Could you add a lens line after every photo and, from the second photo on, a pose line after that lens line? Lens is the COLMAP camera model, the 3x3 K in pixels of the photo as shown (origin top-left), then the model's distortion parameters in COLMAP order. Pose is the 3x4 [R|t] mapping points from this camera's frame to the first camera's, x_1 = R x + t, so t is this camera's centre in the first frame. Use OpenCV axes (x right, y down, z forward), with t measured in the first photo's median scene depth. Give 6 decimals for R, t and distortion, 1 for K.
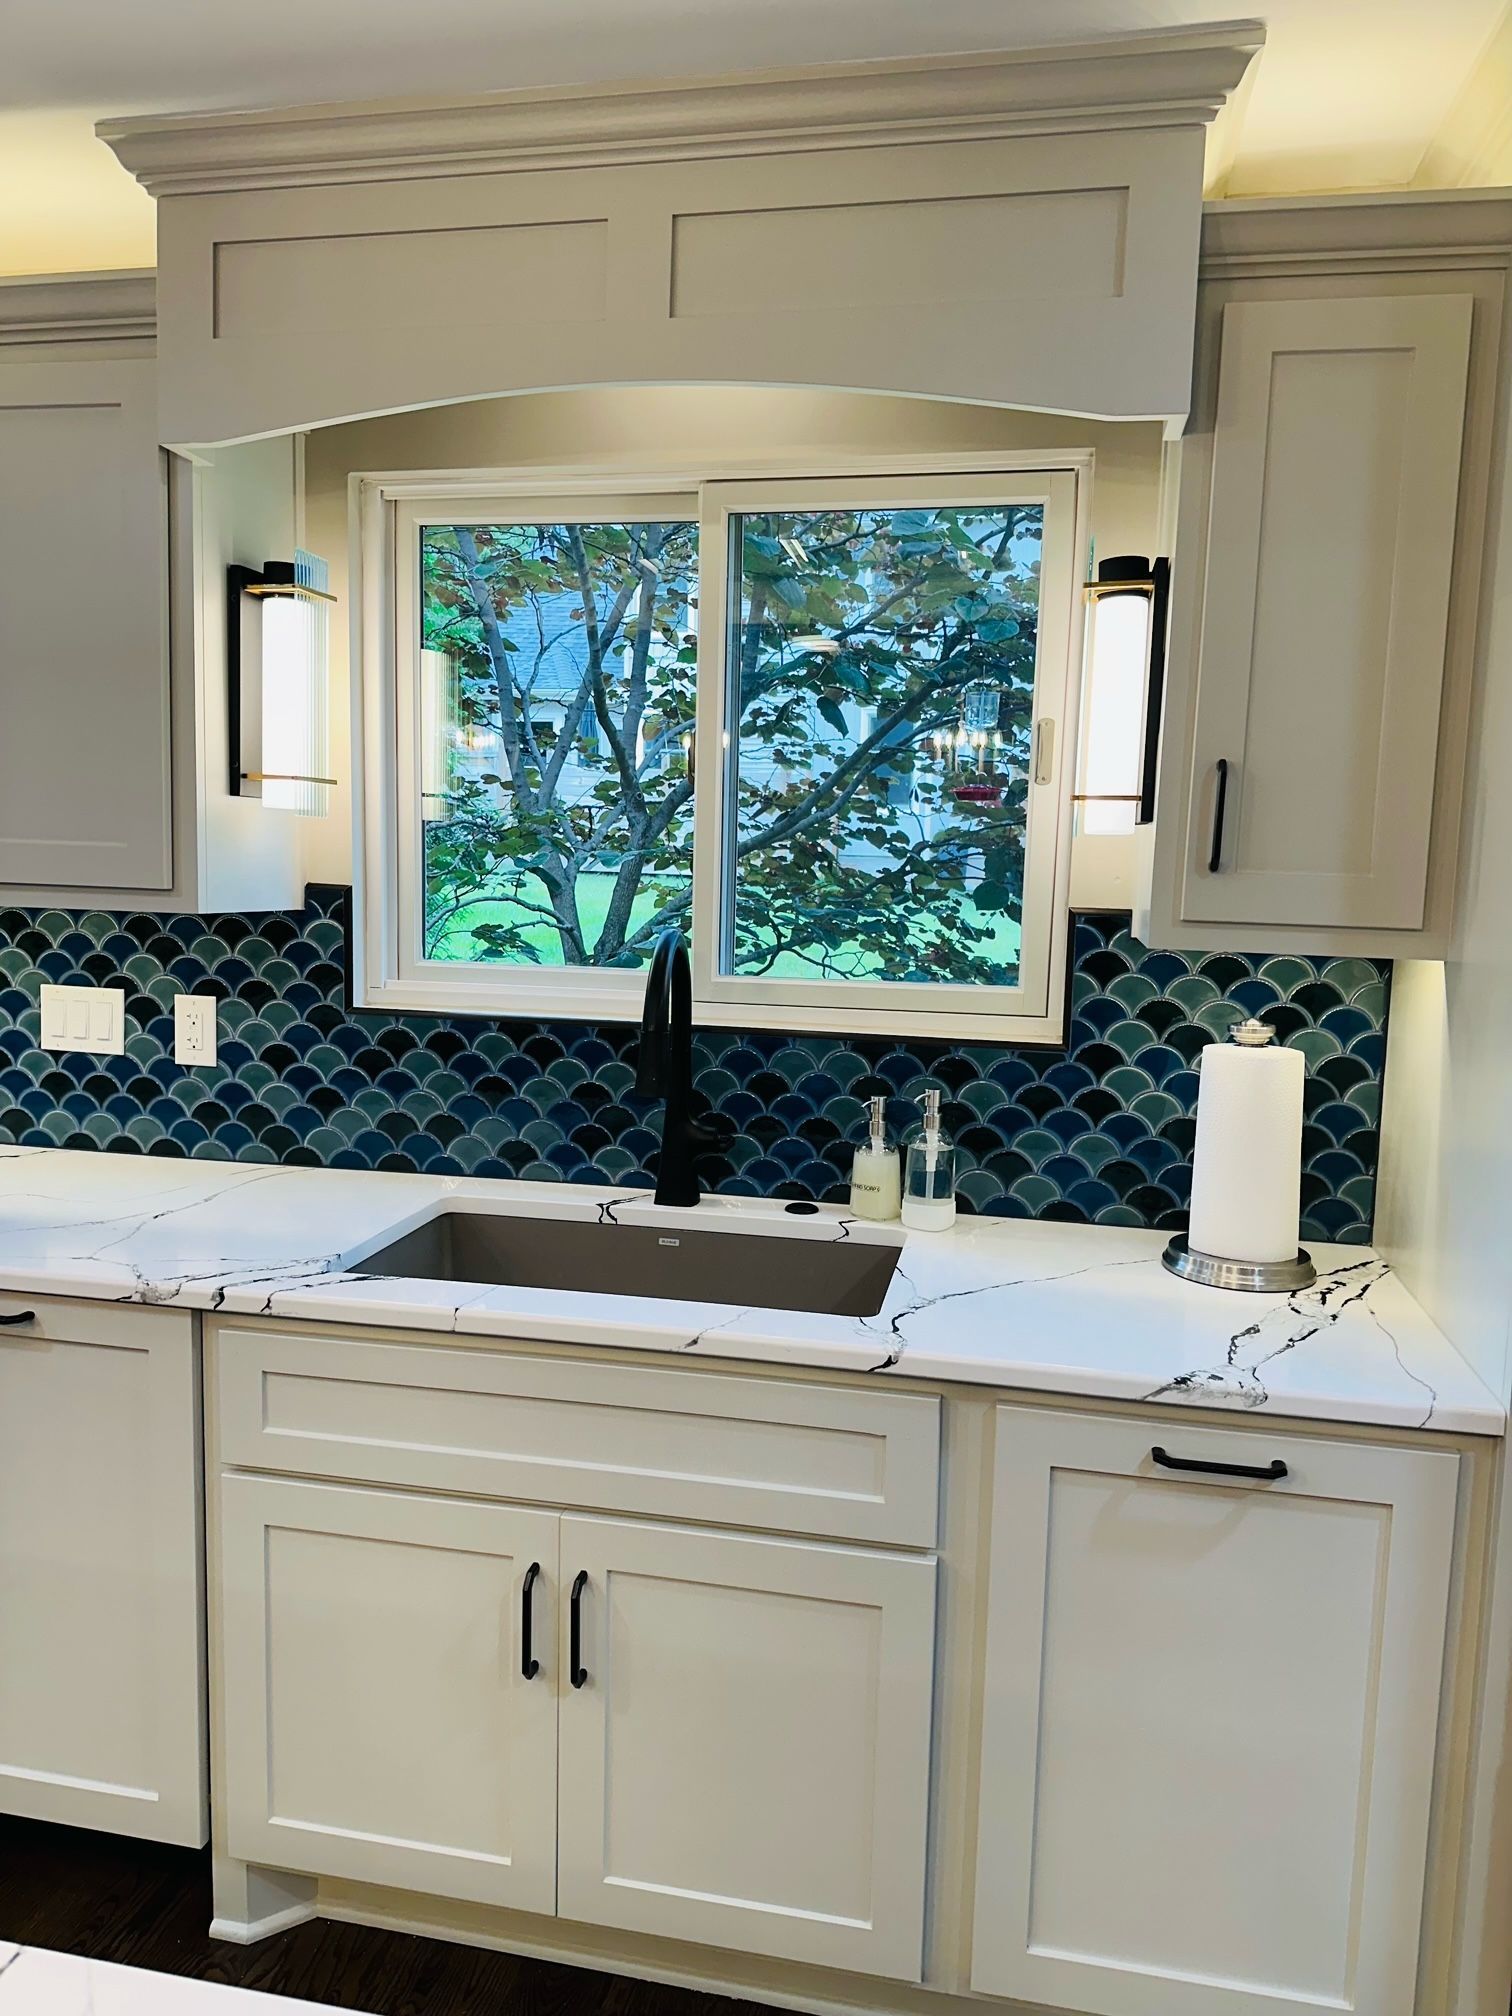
lens RADIAL K [[1400.8, 0, 756.3], [0, 1400.8, 1005.2], [0, 0, 1]] dist [0.178921, -0.393048]
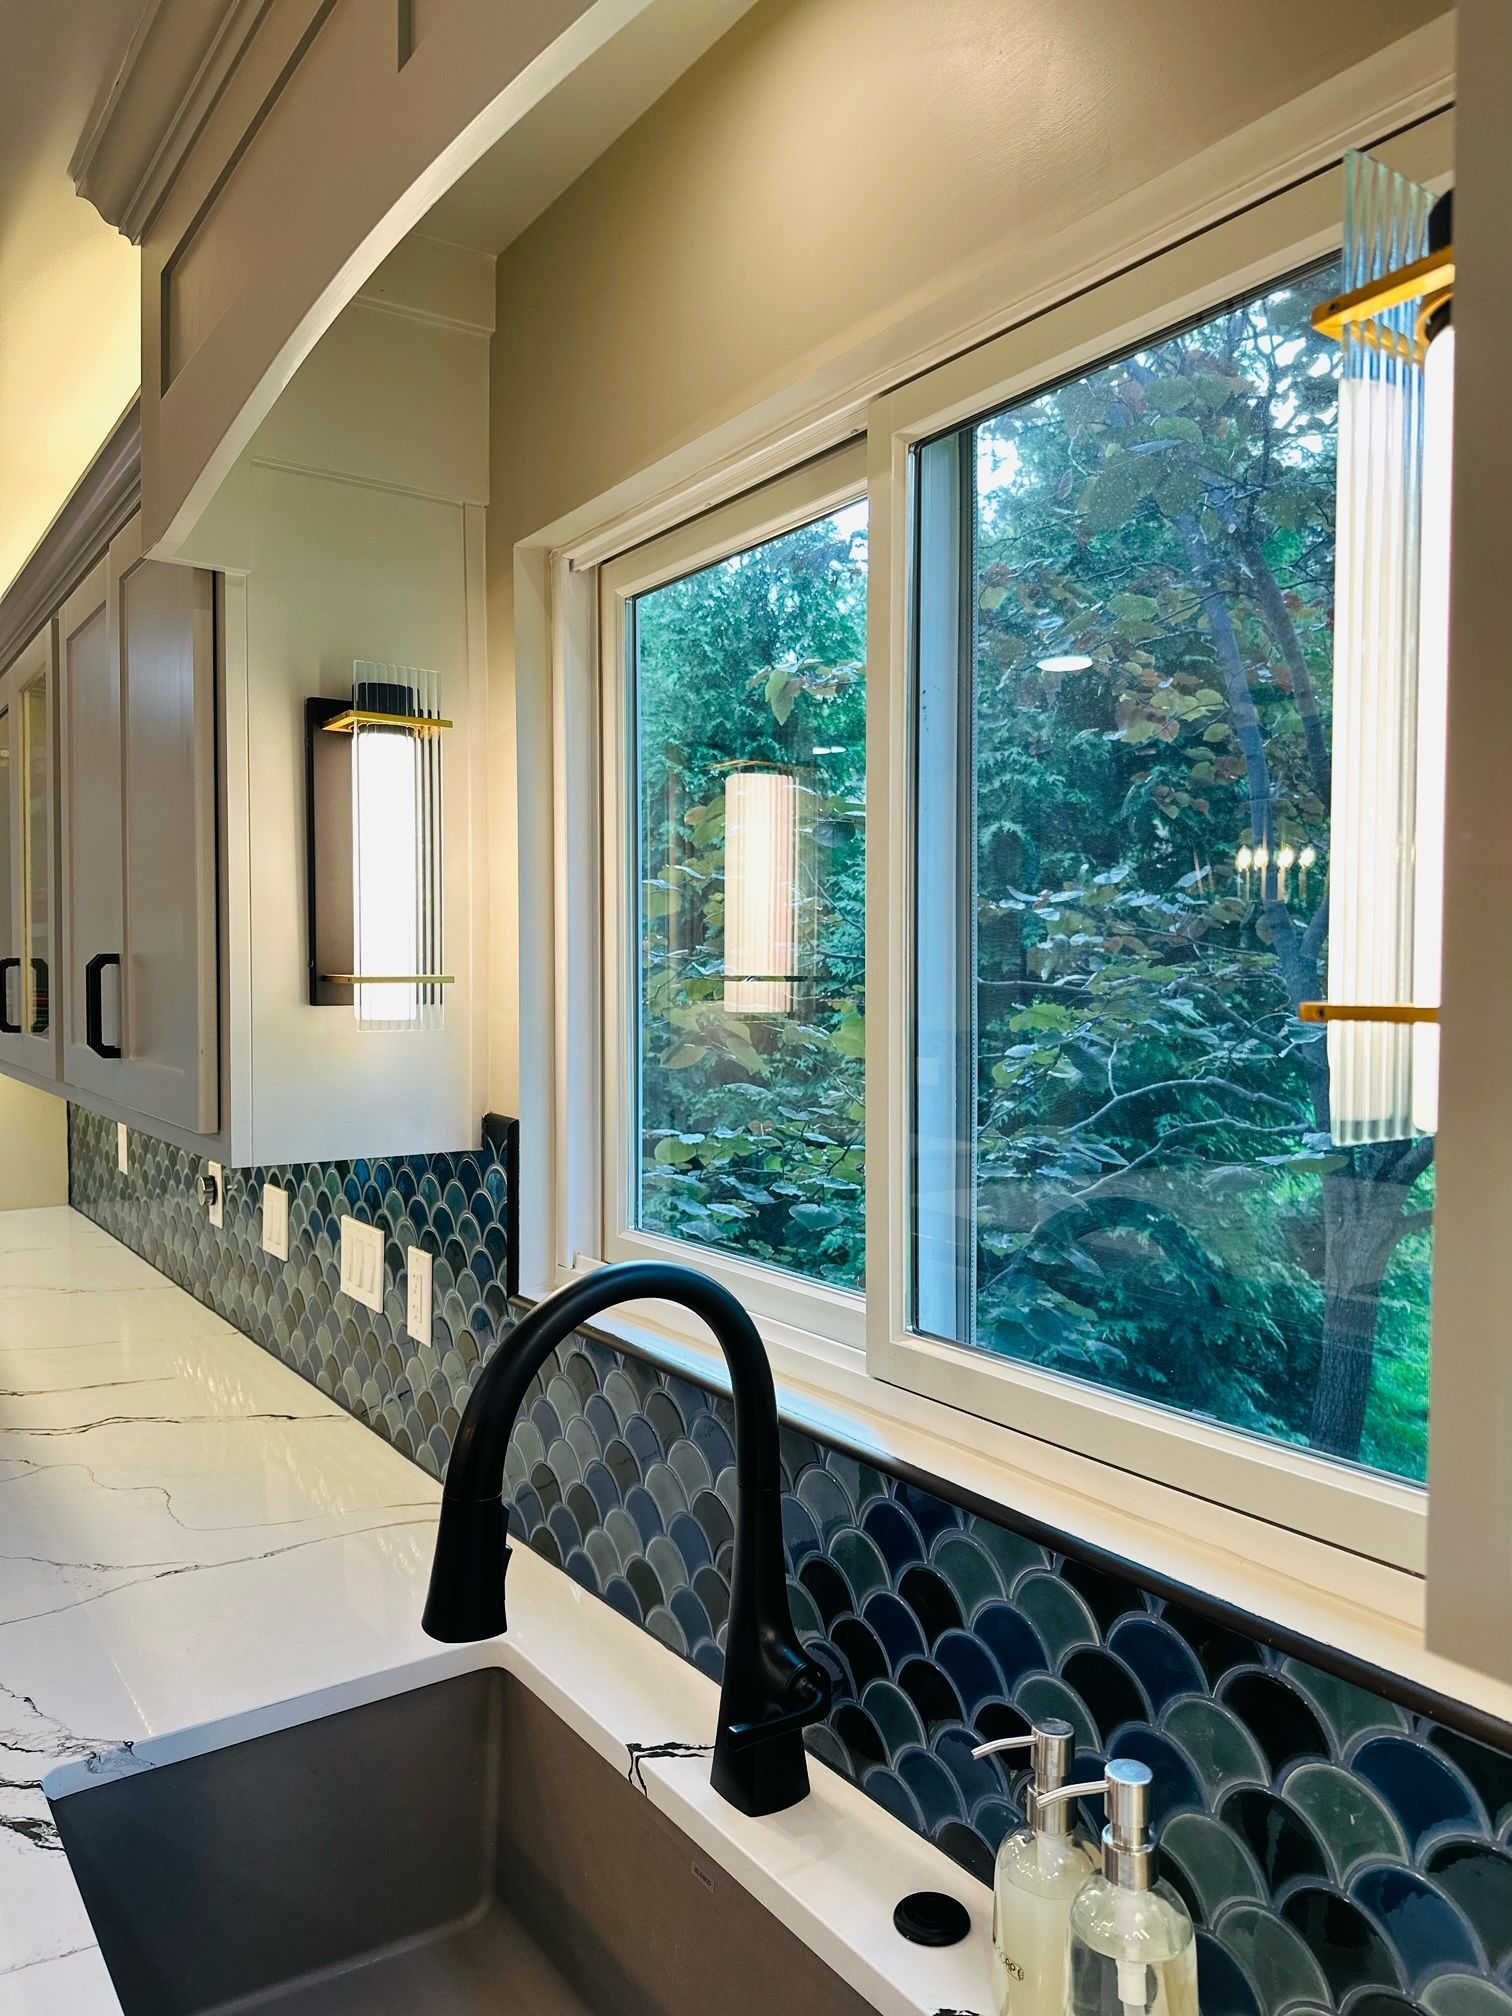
lens RADIAL K [[1424.6, 0, 742.4], [0, 1424.6, 1009.2], [0, 0, 1]] dist [0.055448, -0.090281]
pose [[0.720034, -0.009400, -0.693876, 0.287358], [-0.050373, 0.996562, -0.065772, -0.100115], [0.692109, 0.082311, 0.717085, 0.582874]]
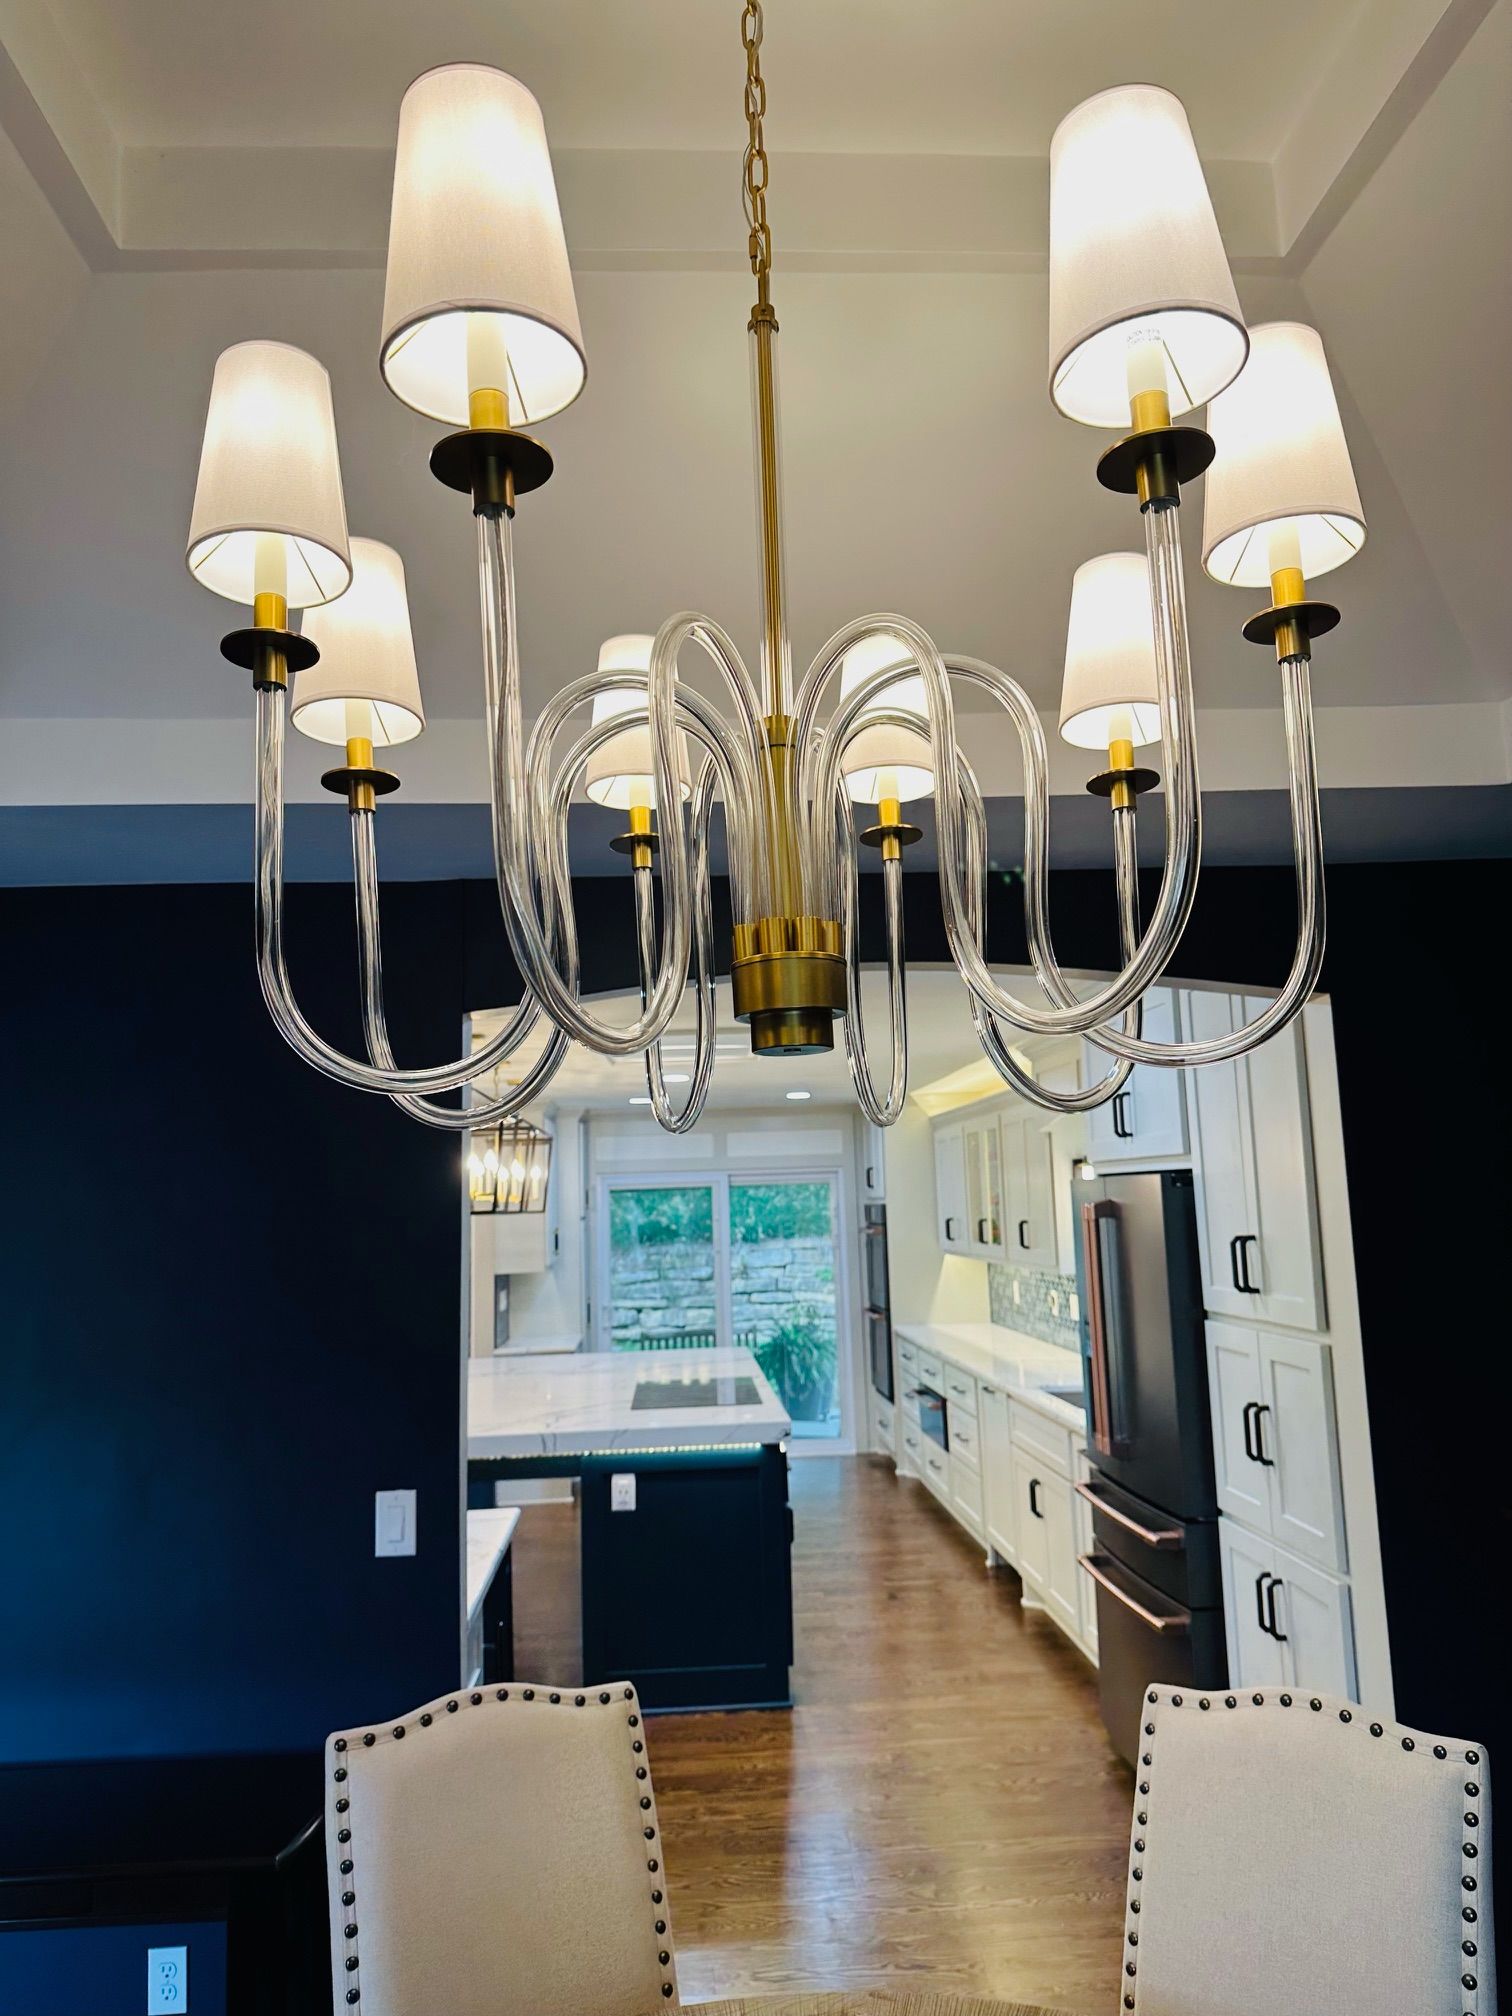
lens RADIAL K [[1424.6, 0, 742.4], [0, 1424.6, 1009.2], [0, 0, 1]] dist [0.055448, -0.090281]
pose [[0.252809, -0.166930, -0.953007, 2.235446], [-0.064375, 0.979919, -0.188721, 0.001398], [0.965372, 0.109060, 0.236987, -0.411404]]
